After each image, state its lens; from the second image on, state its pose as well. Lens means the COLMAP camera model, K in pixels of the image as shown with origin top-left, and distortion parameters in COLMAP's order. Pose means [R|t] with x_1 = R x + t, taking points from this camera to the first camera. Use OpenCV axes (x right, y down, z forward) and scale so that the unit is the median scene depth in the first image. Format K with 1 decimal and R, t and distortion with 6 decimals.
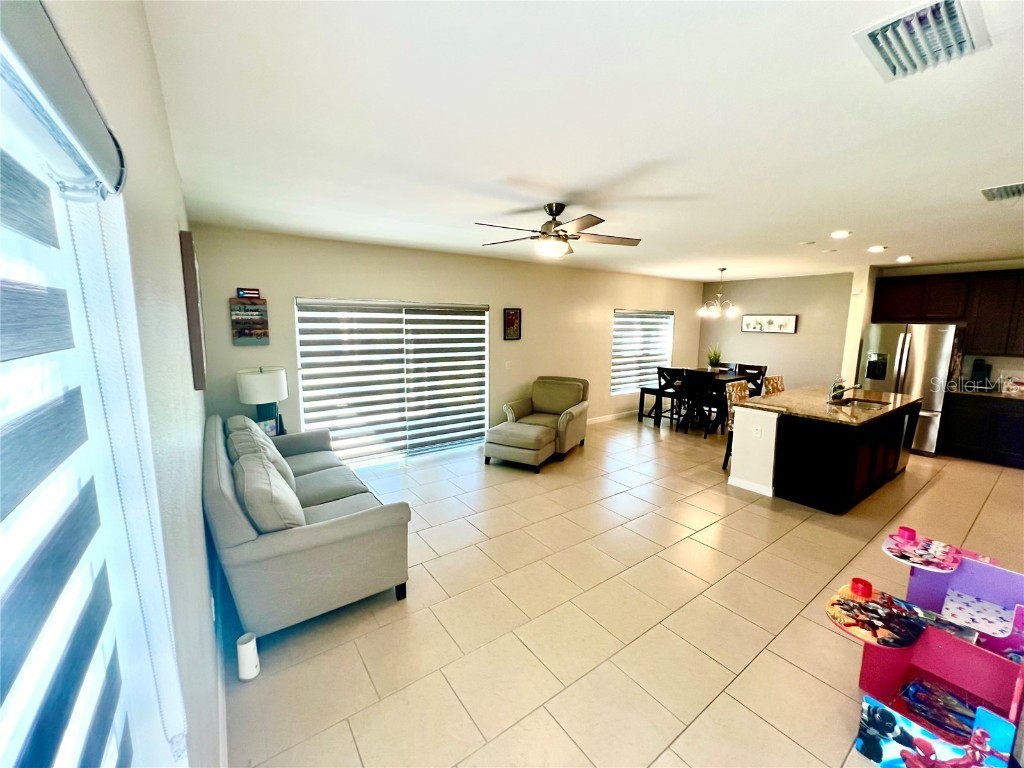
lens RADIAL K [[412.4, 0, 508.1], [0, 412.4, 380.0], [0, 0, 1]] dist [-0.003096, 0.001045]
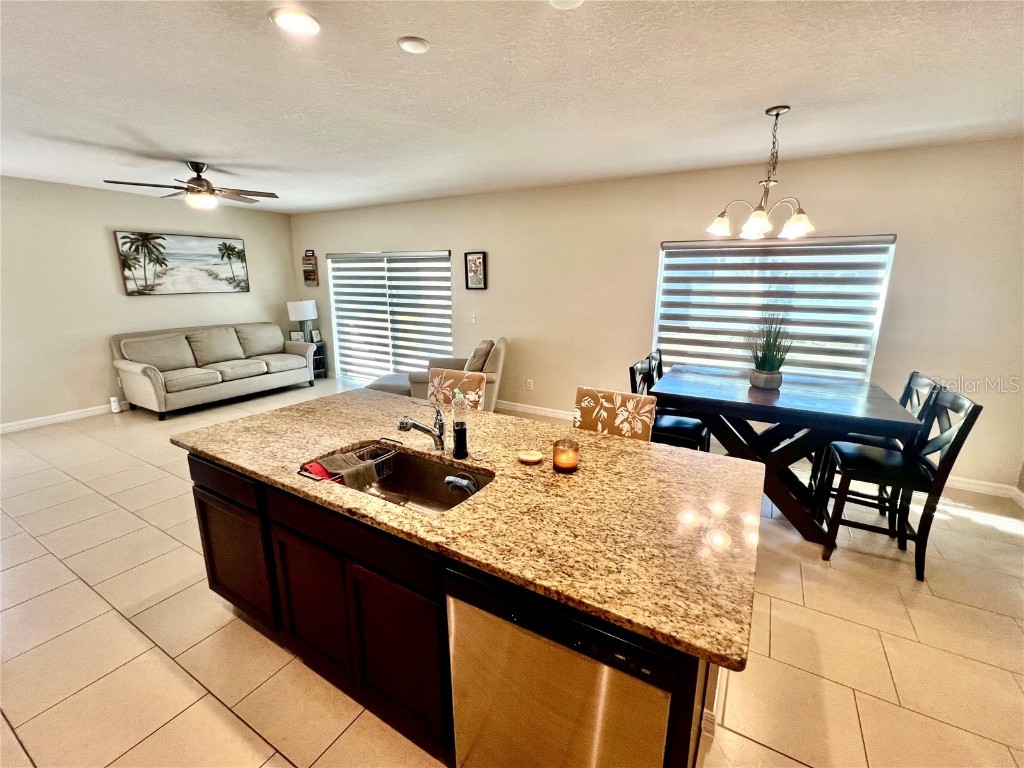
lens RADIAL K [[443.8, 0, 510.1], [0, 443.8, 381.1], [0, 0, 1]] dist [-0.002830, 0.000368]
pose [[0.409577, 0.201440, -0.889758, 1.090480], [-0.129063, 0.978302, 0.162075, -0.082447], [0.903100, 0.048452, 0.426688, 0.804038]]
